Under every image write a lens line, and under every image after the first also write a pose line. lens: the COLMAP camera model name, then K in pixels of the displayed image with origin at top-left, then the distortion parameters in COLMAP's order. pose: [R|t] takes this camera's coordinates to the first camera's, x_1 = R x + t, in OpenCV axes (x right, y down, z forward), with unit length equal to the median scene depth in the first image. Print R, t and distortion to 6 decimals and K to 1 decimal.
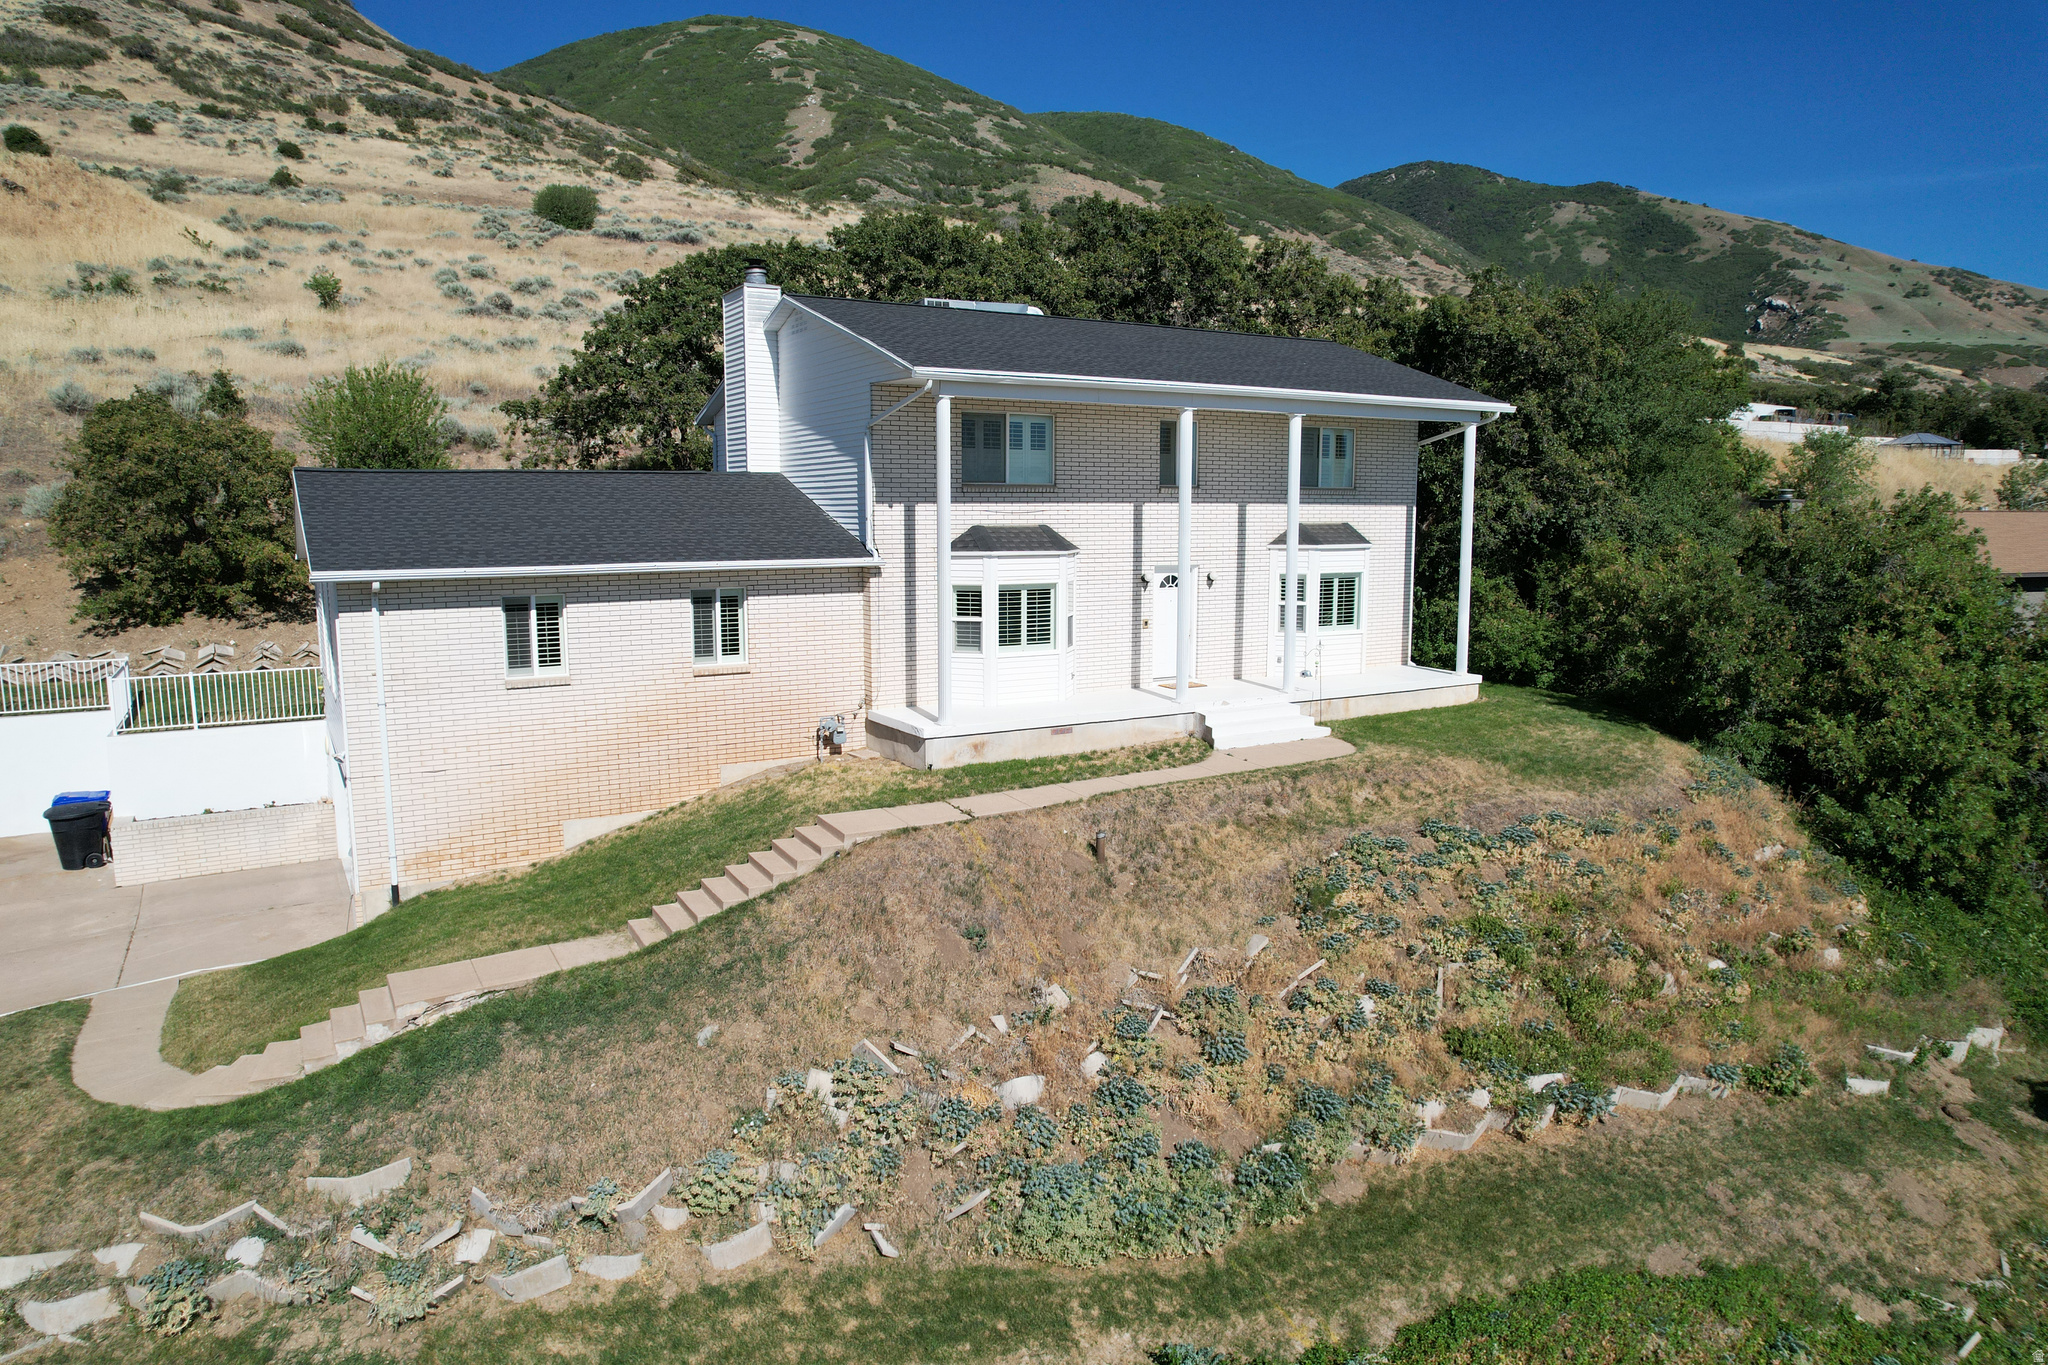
lens RADIAL K [[1311.3, 0, 1025.2], [0, 1311.3, 684.8], [0, 0, 1]] dist [-0.084711, 0.083617]
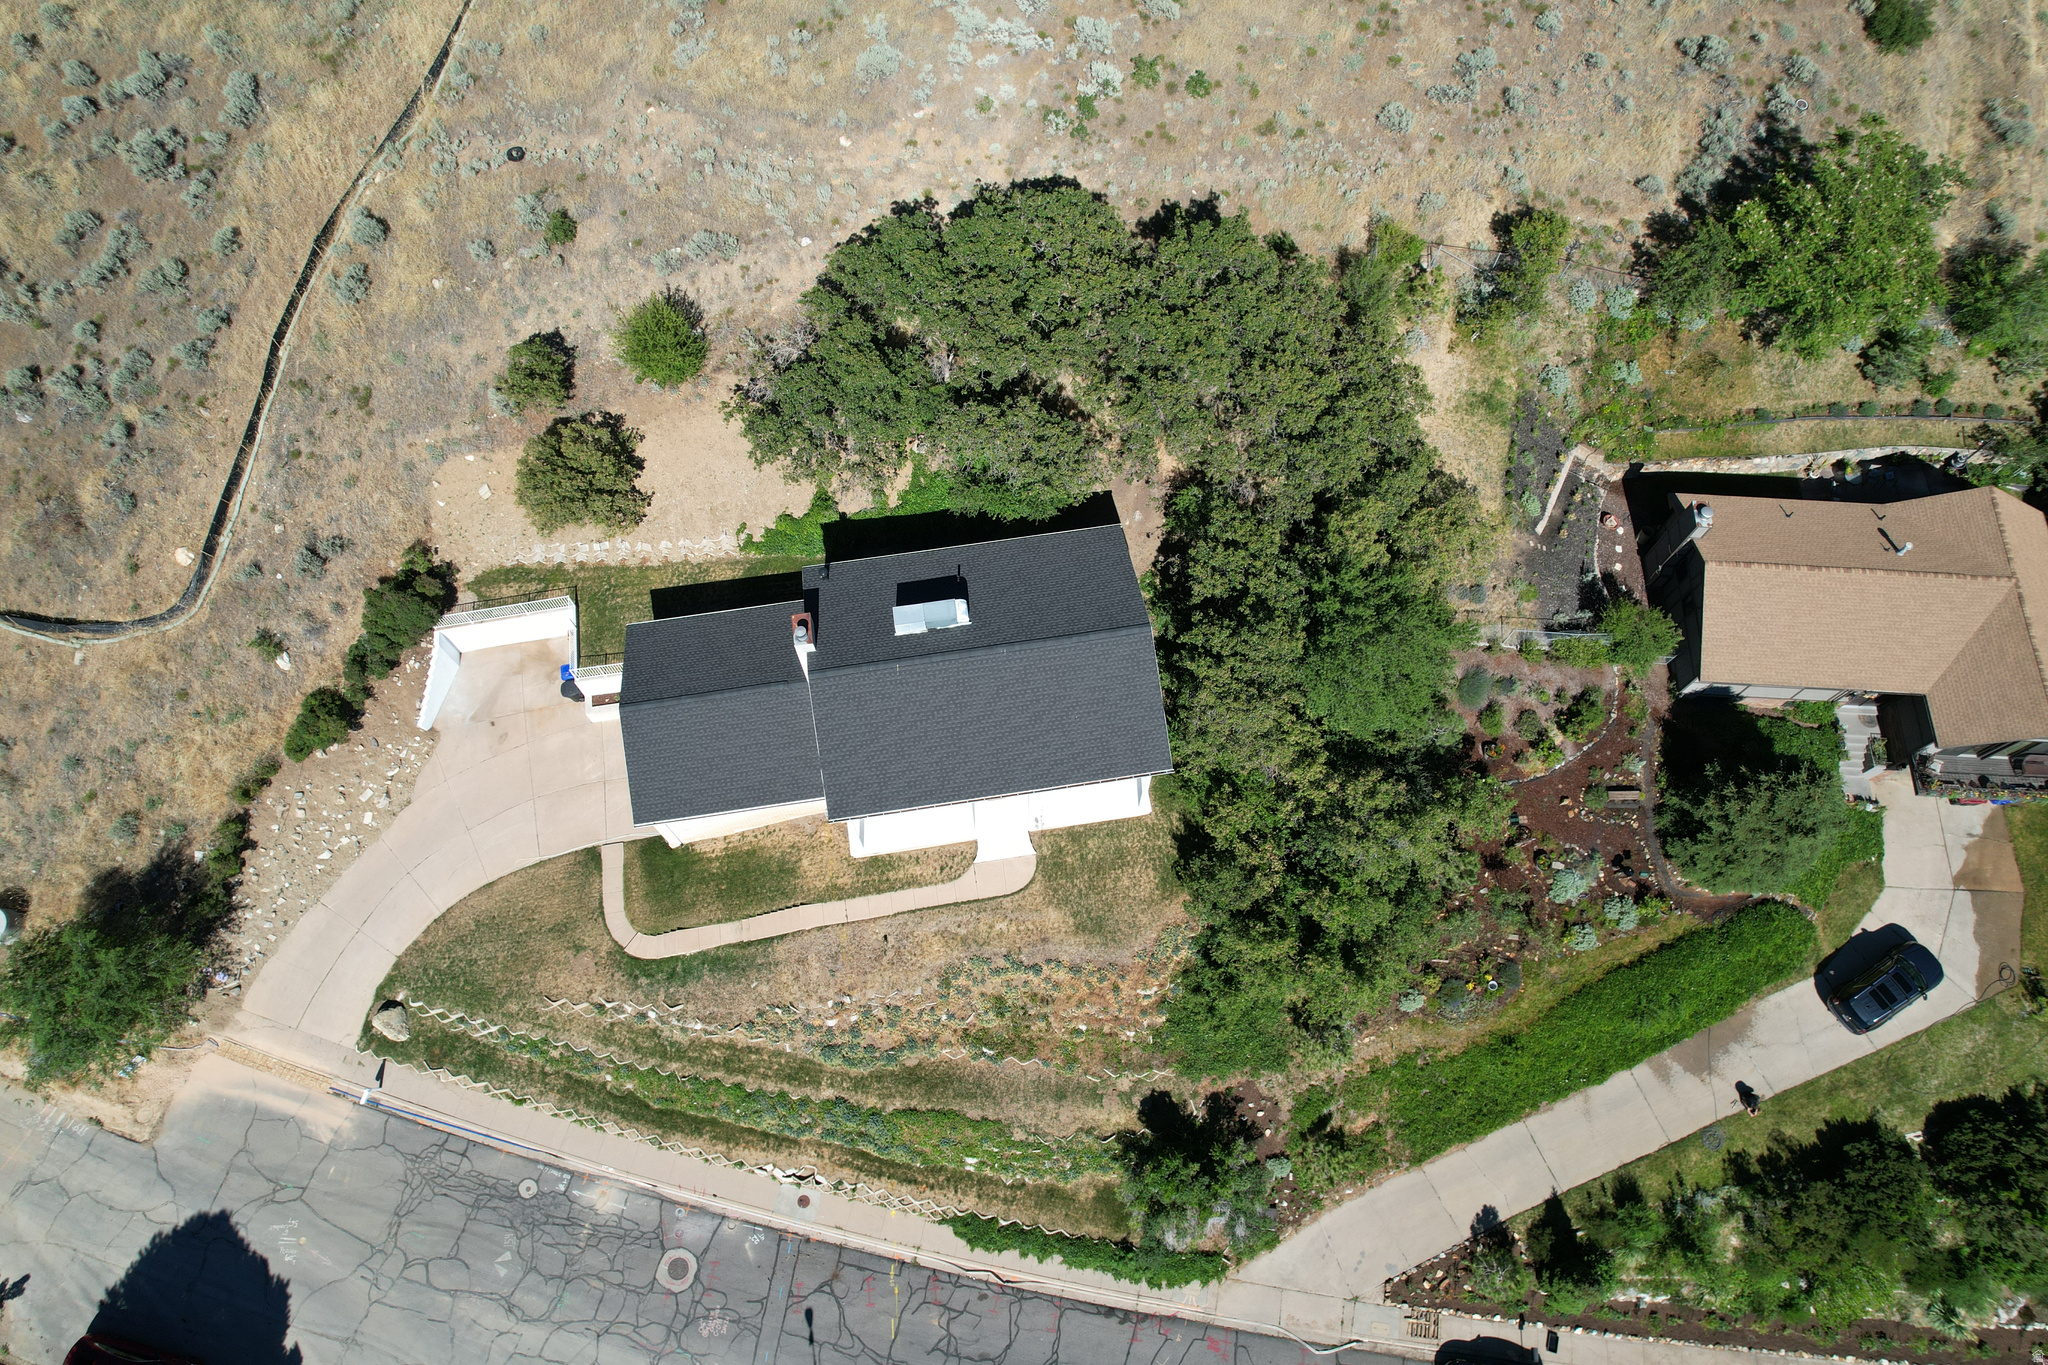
lens RADIAL K [[1311.3, 0, 1025.2], [0, 1311.3, 684.8], [0, 0, 1]] dist [-0.084711, 0.083617]
pose [[0.929354, 0.338505, -0.147360, 0.069642], [-0.051257, 0.513584, 0.856507, -0.322298], [0.365614, -0.788445, 0.494652, 0.010596]]
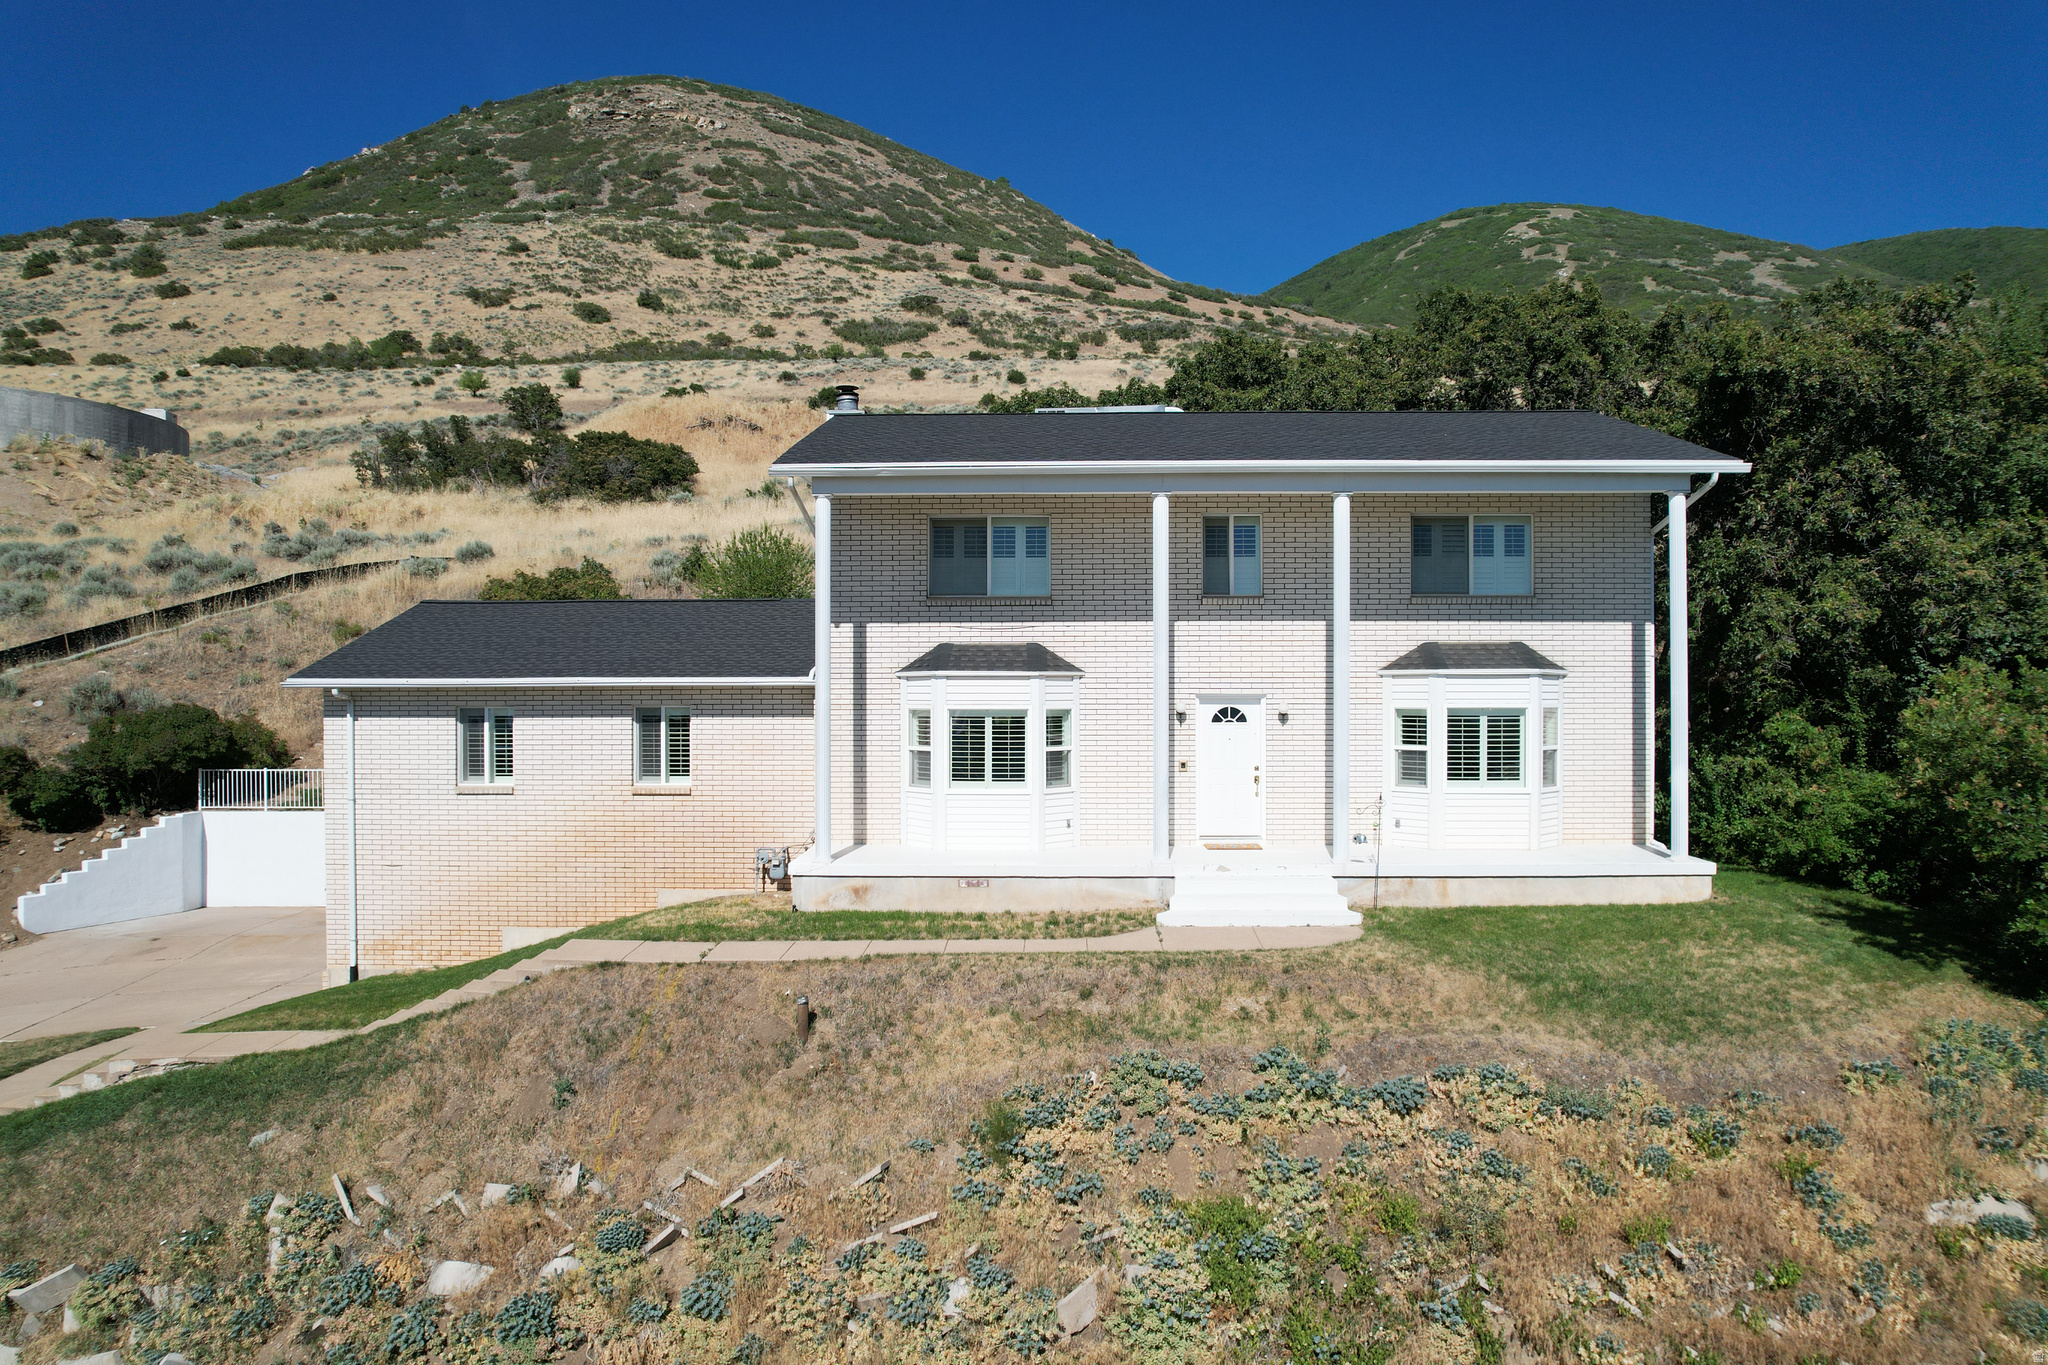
lens RADIAL K [[1306.6, 0, 1025.4], [0, 1306.6, 691.2], [0, 0, 1]] dist [-0.076546, 0.070144]
pose [[0.847031, 0.000496, -0.531543, 0.069292], [-0.070464, 0.991279, -0.111362, 0.000592], [0.526852, 0.131781, 0.839679, 0.042993]]
